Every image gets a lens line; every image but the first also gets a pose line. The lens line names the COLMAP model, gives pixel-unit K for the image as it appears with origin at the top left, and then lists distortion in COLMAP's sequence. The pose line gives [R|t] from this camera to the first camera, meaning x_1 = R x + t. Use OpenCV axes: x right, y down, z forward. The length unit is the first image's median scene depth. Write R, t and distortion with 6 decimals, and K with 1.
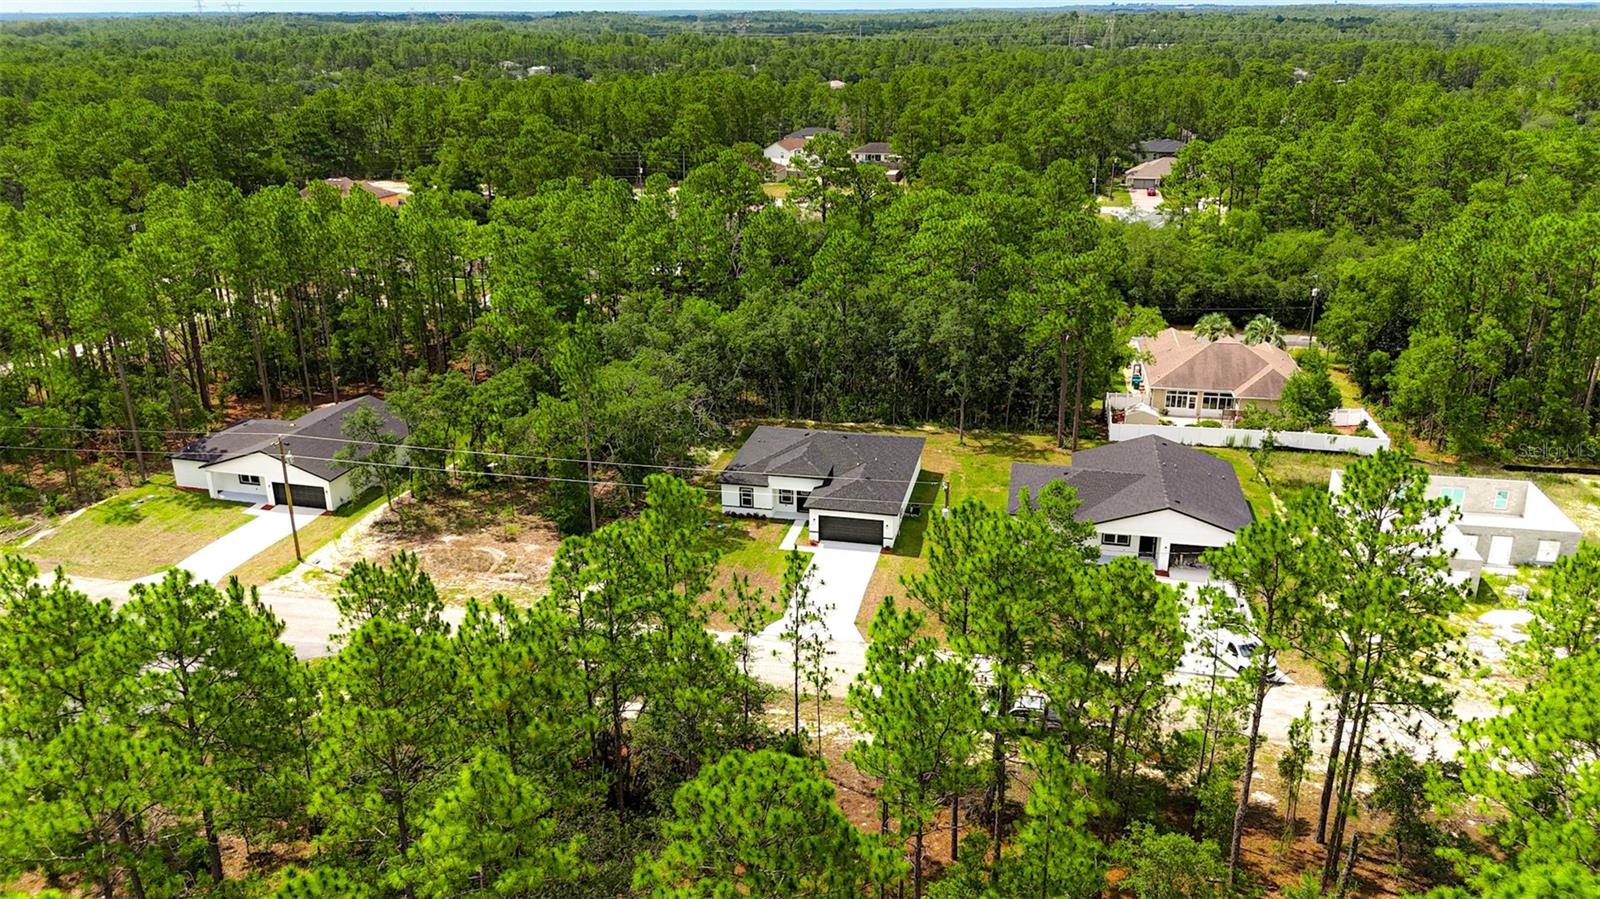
lens RADIAL K [[1175.1, 0, 804.2], [0, 1175.1, 444.1], [0, 0, 1]] dist [0.040261, -0.029193]
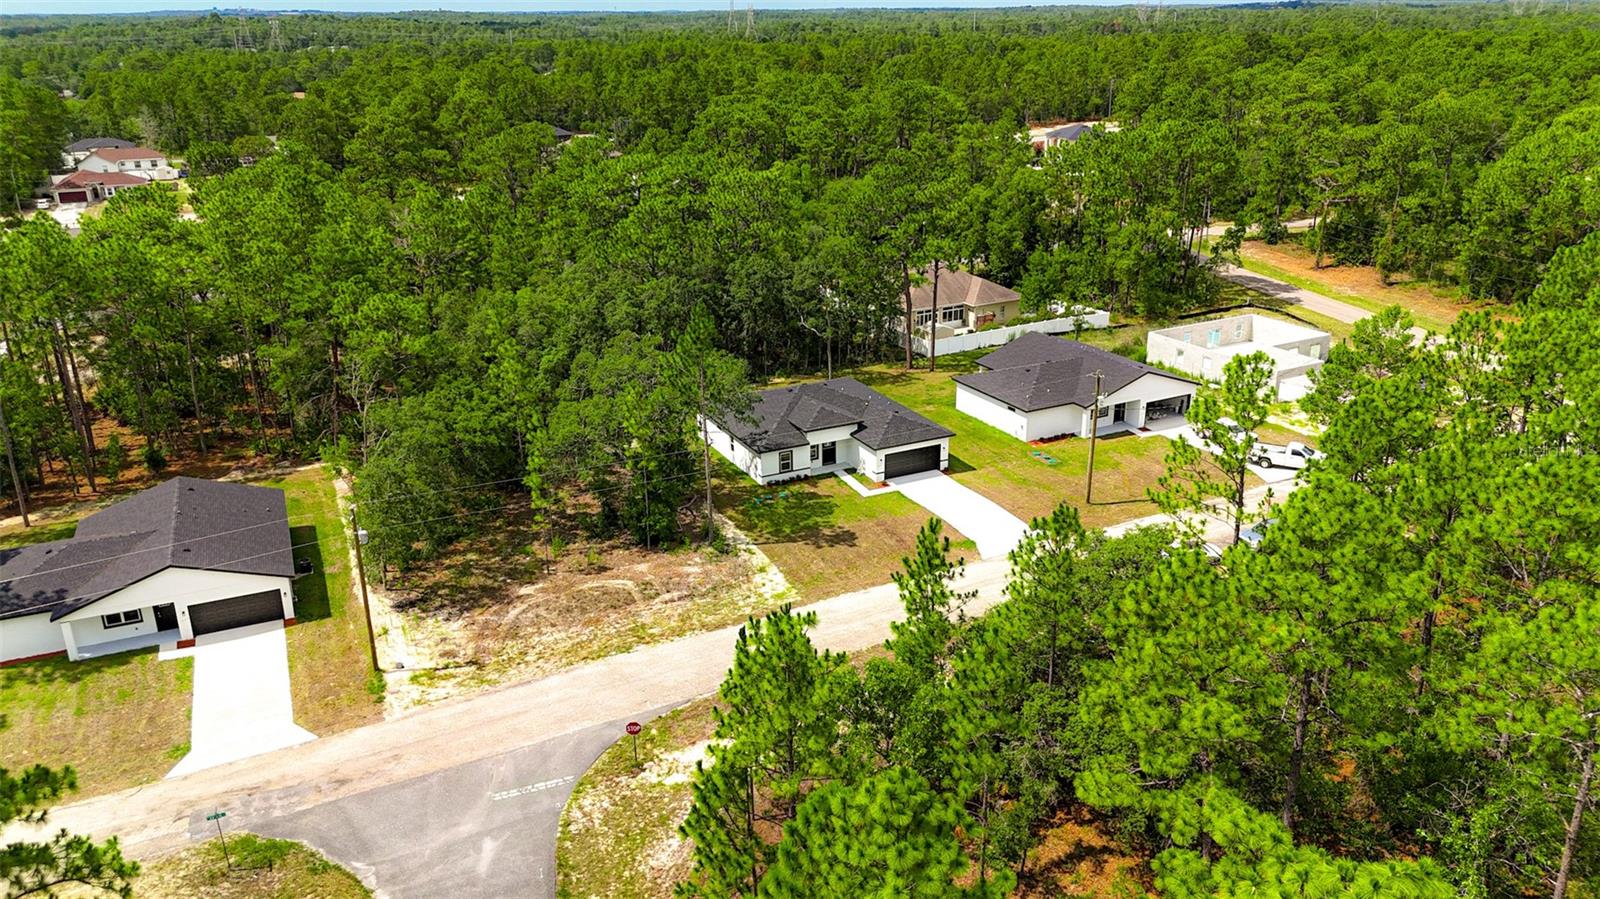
lens RADIAL K [[1175.1, 0, 804.3], [0, 1175.1, 438.9], [0, 0, 1]] dist [0.040261, -0.029193]
pose [[0.777687, -0.217093, 0.589977, -0.554350], [0.222822, 0.972741, 0.064223, -0.028234], [-0.587837, 0.081514, 0.804862, 0.207214]]
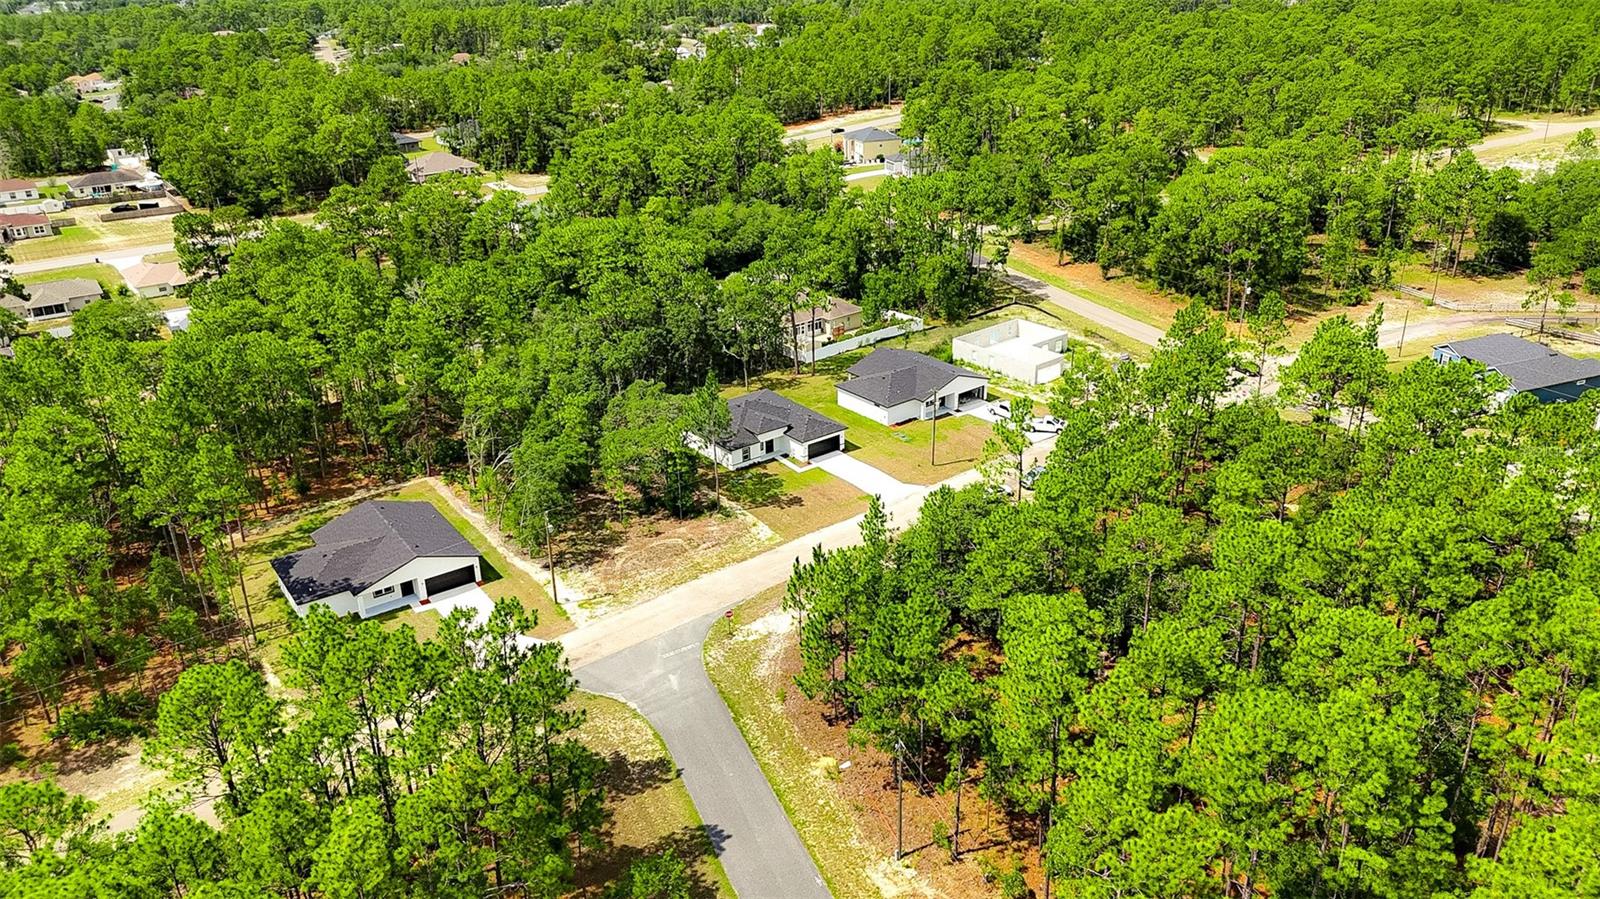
lens RADIAL K [[1166.9, 0, 805.9], [0, 1166.9, 455.1], [0, 0, 1]] dist [0.058445, -0.001842]
pose [[0.640448, -0.320790, 0.697797, -0.971328], [0.277674, 0.943843, 0.179049, -0.186160], [-0.716047, 0.079088, 0.693557, -0.085913]]
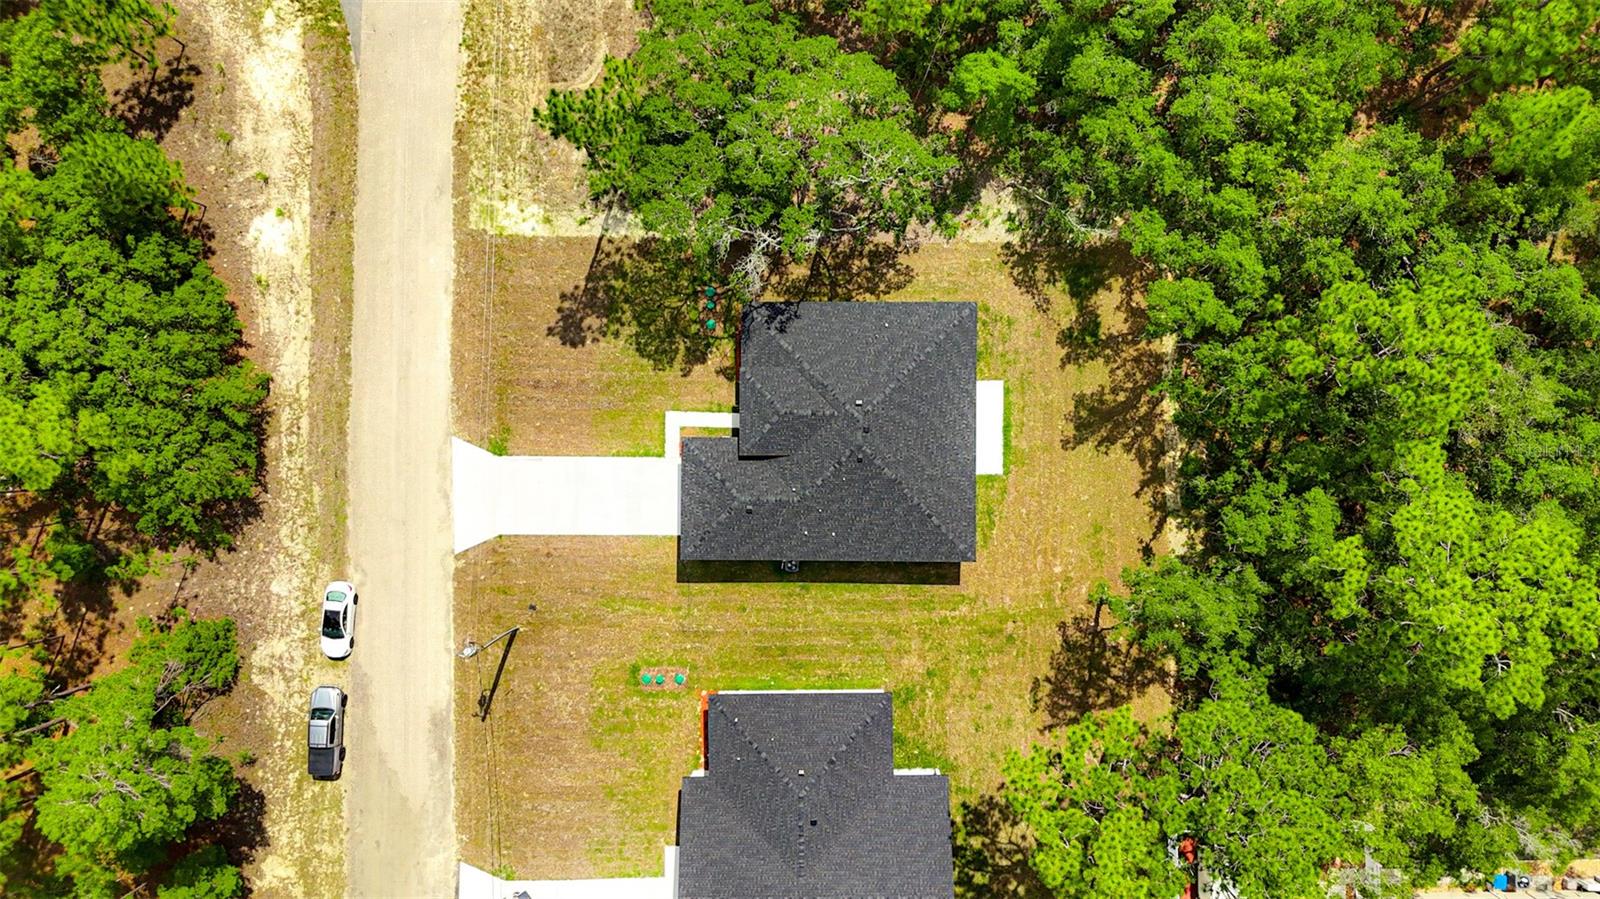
lens RADIAL K [[1175.1, 0, 800.5], [0, 1175.1, 448.4], [0, 0, 1]] dist [0.040261, -0.029193]
pose [[0.213135, 0.977011, -0.004845, 0.024014], [-0.317508, 0.073952, 0.945368, -0.621428], [0.923993, -0.199952, 0.325970, 0.718894]]
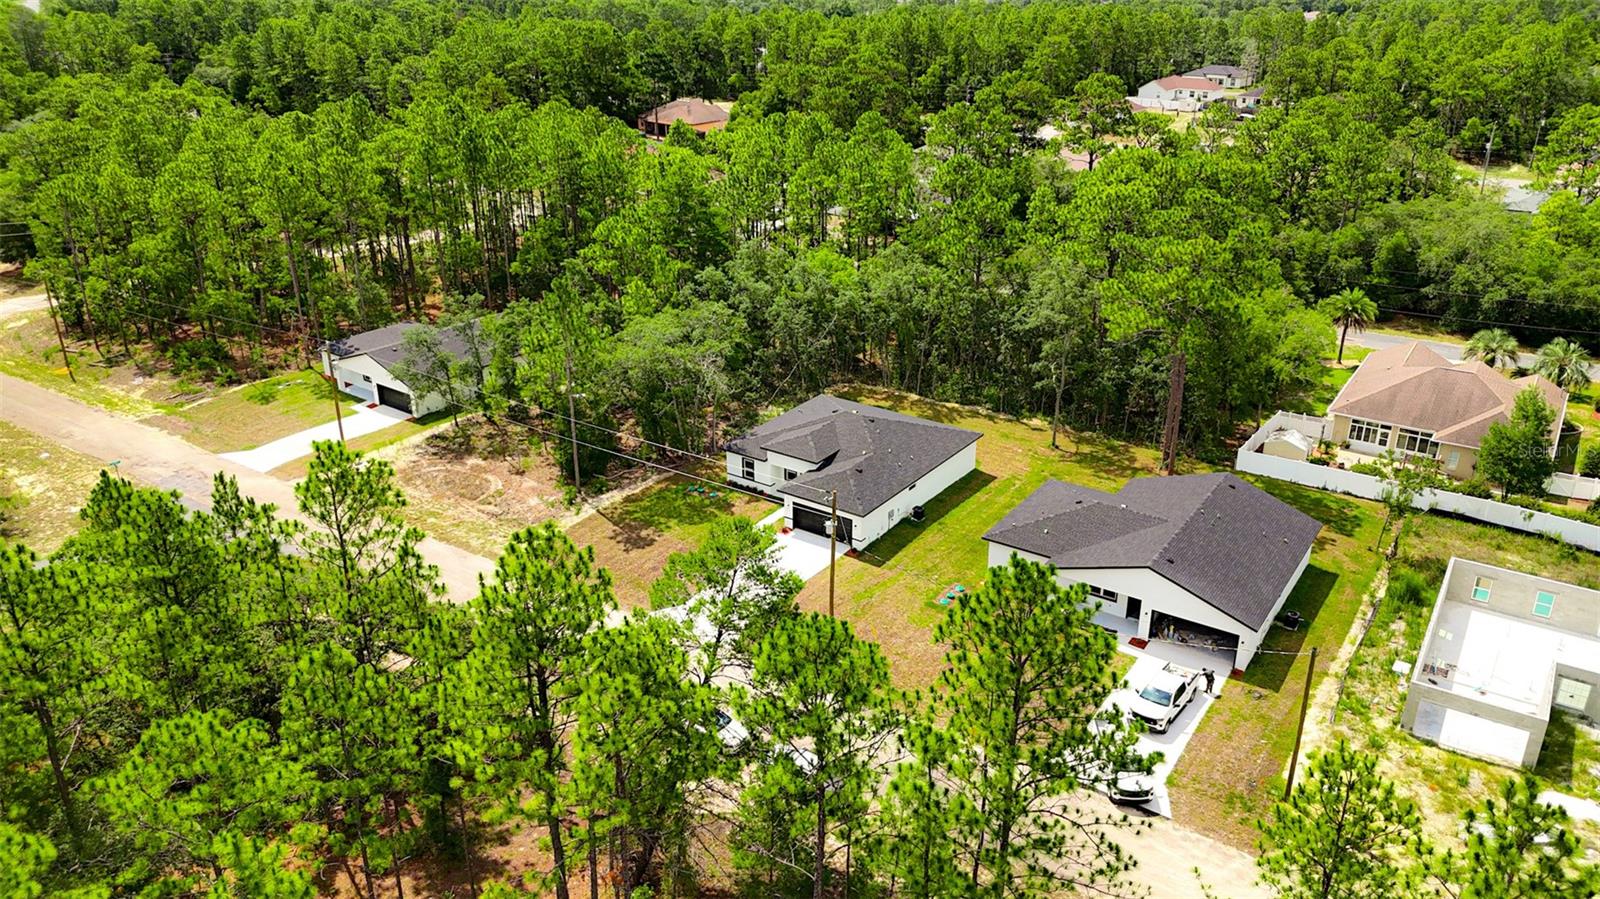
lens RADIAL K [[1175.1, 0, 806.2], [0, 1175.1, 445.7], [0, 0, 1]] dist [0.040261, -0.029193]
pose [[0.923923, 0.154525, -0.349983, 0.297451], [-0.134017, 0.987561, 0.082237, -0.052555], [0.358337, -0.029077, 0.933139, 0.129984]]
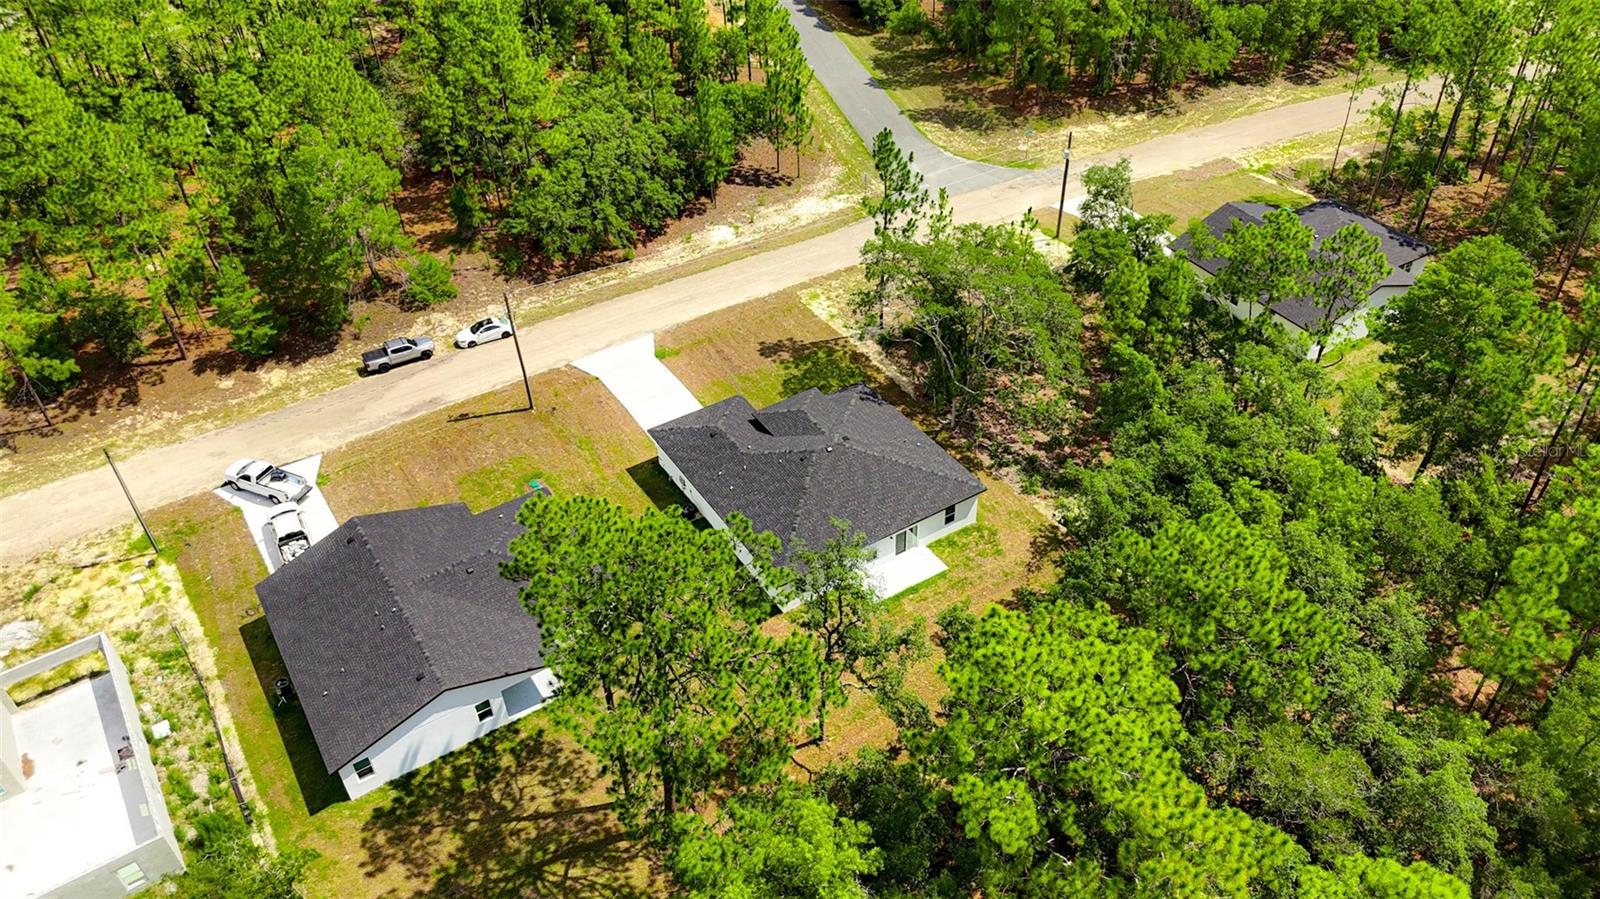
lens RADIAL K [[1175.1, 0, 806.9], [0, 1175.1, 449.3], [0, 0, 1]] dist [0.040261, -0.029193]
pose [[-0.710455, 0.468980, -0.524701, 0.409017], [-0.211283, 0.569047, 0.794698, -0.584082], [0.671277, 0.675458, -0.305195, 1.182668]]
